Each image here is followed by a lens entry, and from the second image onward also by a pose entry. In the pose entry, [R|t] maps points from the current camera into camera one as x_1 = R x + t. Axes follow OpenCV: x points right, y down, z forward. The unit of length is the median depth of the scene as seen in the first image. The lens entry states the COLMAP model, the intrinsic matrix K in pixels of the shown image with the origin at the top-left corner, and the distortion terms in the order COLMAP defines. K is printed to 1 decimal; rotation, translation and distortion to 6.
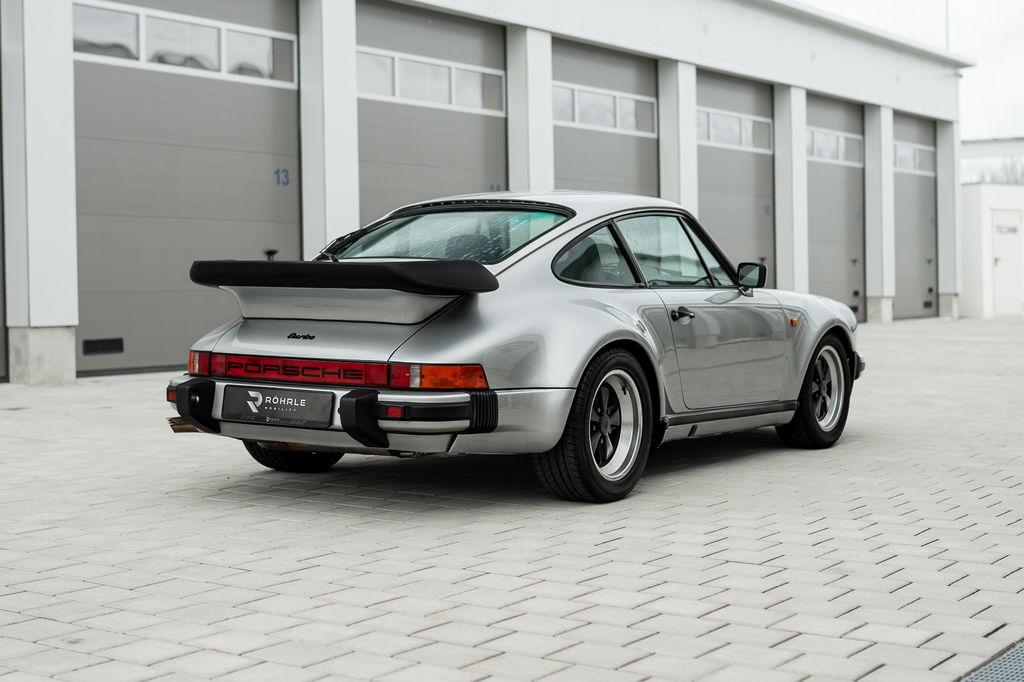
lens RADIAL K [[1601.9, 0, 512.0], [0, 1601.9, 341.0], [0, 0, 1]] dist [-0.005501, -0.020262]
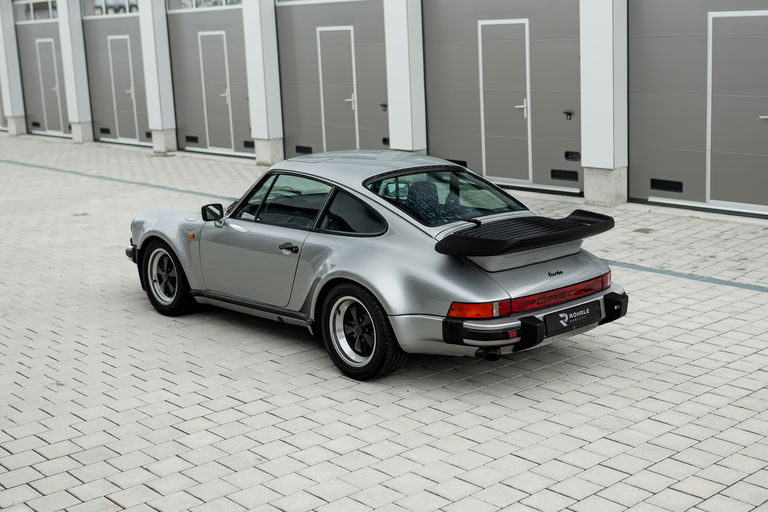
lens RADIAL K [[1053.5, 0, 409.4], [0, 1053.5, 255.0], [0, 0, 1]] dist [-0.001811, -0.013433]
pose [[0.224376, -0.191882, 0.955425, -1.173698], [0.066839, 0.981145, 0.181350, -0.222961], [-0.972208, 0.023169, 0.232971, 0.905471]]
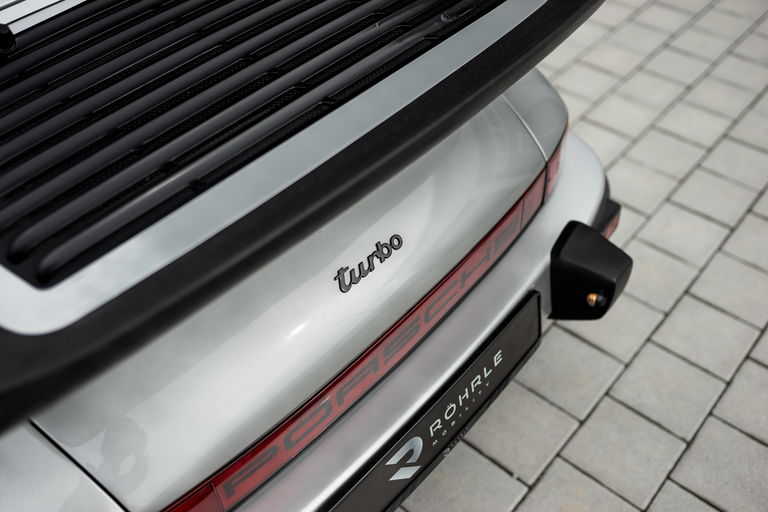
lens RADIAL K [[761.6, 0, 384.0], [0, 761.6, 256.0], [0, 0, 1]] dist [-0.012432, -0.003719]
pose [[0.121087, -0.688110, 0.715431, -0.256226], [0.065757, 0.724712, 0.685907, -0.123001], [-0.990461, -0.036010, 0.133001, 0.983648]]
